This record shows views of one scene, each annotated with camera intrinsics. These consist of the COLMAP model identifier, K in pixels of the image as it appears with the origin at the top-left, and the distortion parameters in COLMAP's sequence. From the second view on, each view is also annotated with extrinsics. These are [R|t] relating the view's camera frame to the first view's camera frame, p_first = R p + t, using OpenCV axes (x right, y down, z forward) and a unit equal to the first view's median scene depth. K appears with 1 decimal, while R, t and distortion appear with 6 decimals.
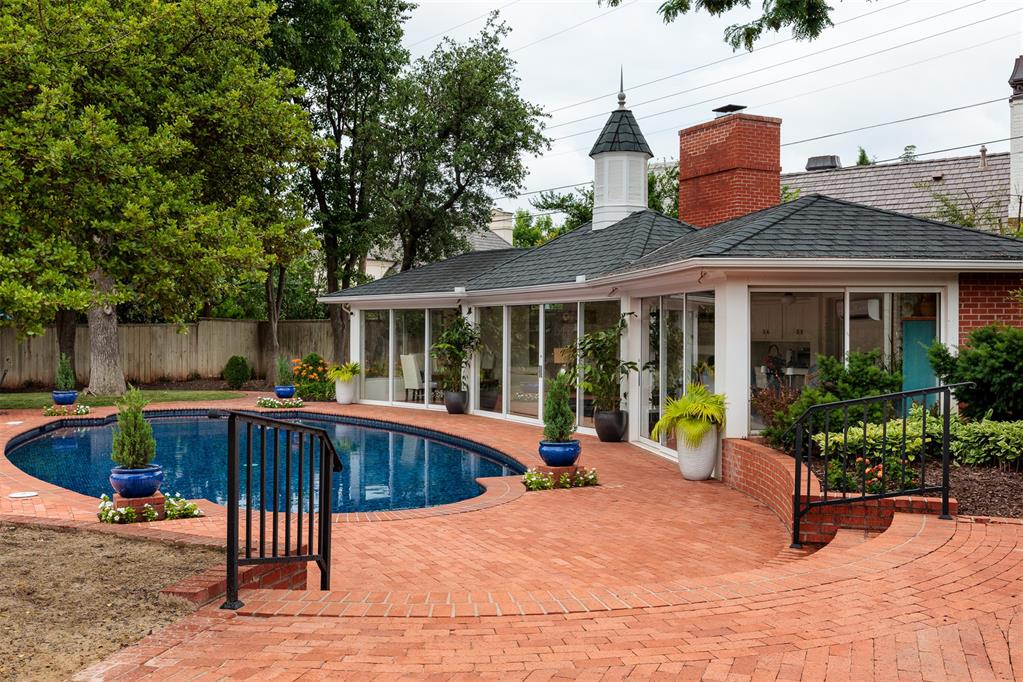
lens RADIAL K [[1151.4, 0, 511.4], [0, 1151.4, 318.5], [0, 0, 1]] dist [0.014996, 0.037198]
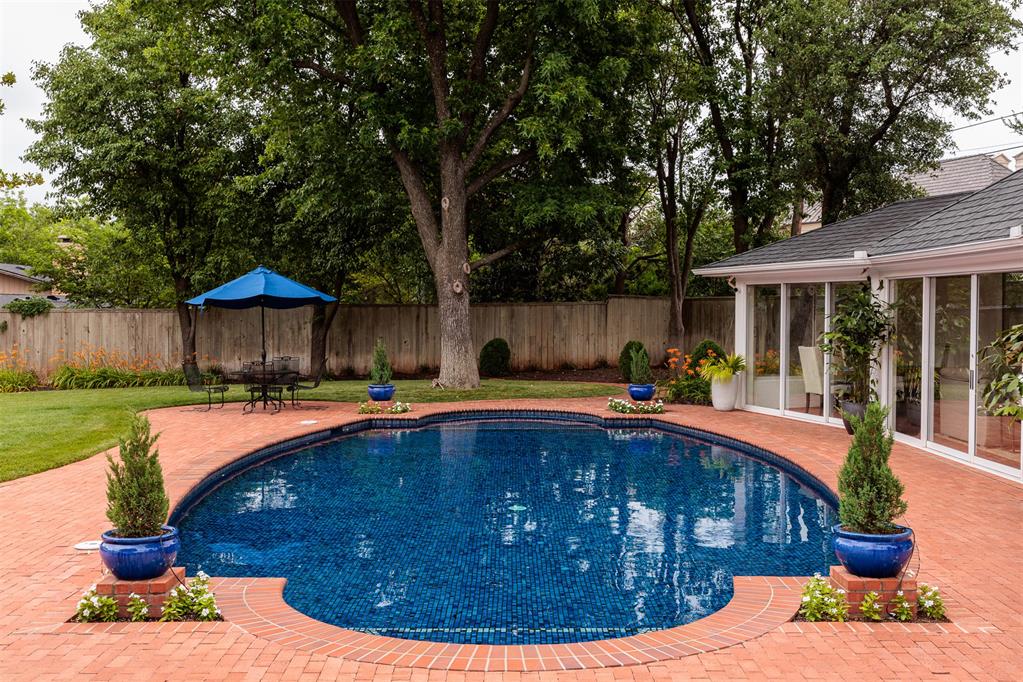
lens RADIAL K [[1151.4, 0, 511.4], [0, 1151.4, 318.5], [0, 0, 1]] dist [0.014996, 0.037198]
pose [[0.877369, 0.003475, -0.479804, 0.097763], [0.008442, 0.999707, 0.022678, -0.004143], [0.479742, -0.023948, 0.877083, 0.282325]]
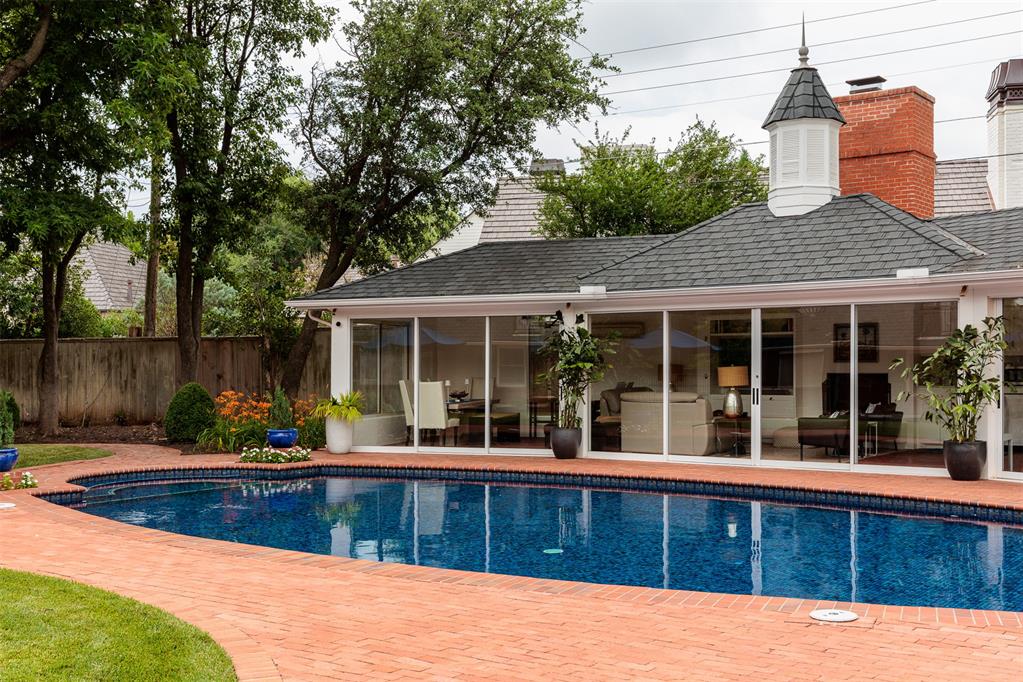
lens RADIAL K [[1197.9, 0, 511.5], [0, 1197.9, 341.0], [0, 0, 1]] dist [-0.023959, -0.008359]
pose [[0.896700, -0.004944, 0.442610, -0.389873], [0.006787, 0.999974, -0.002581, 0.007850], [-0.442586, 0.005318, 0.896710, 0.298157]]
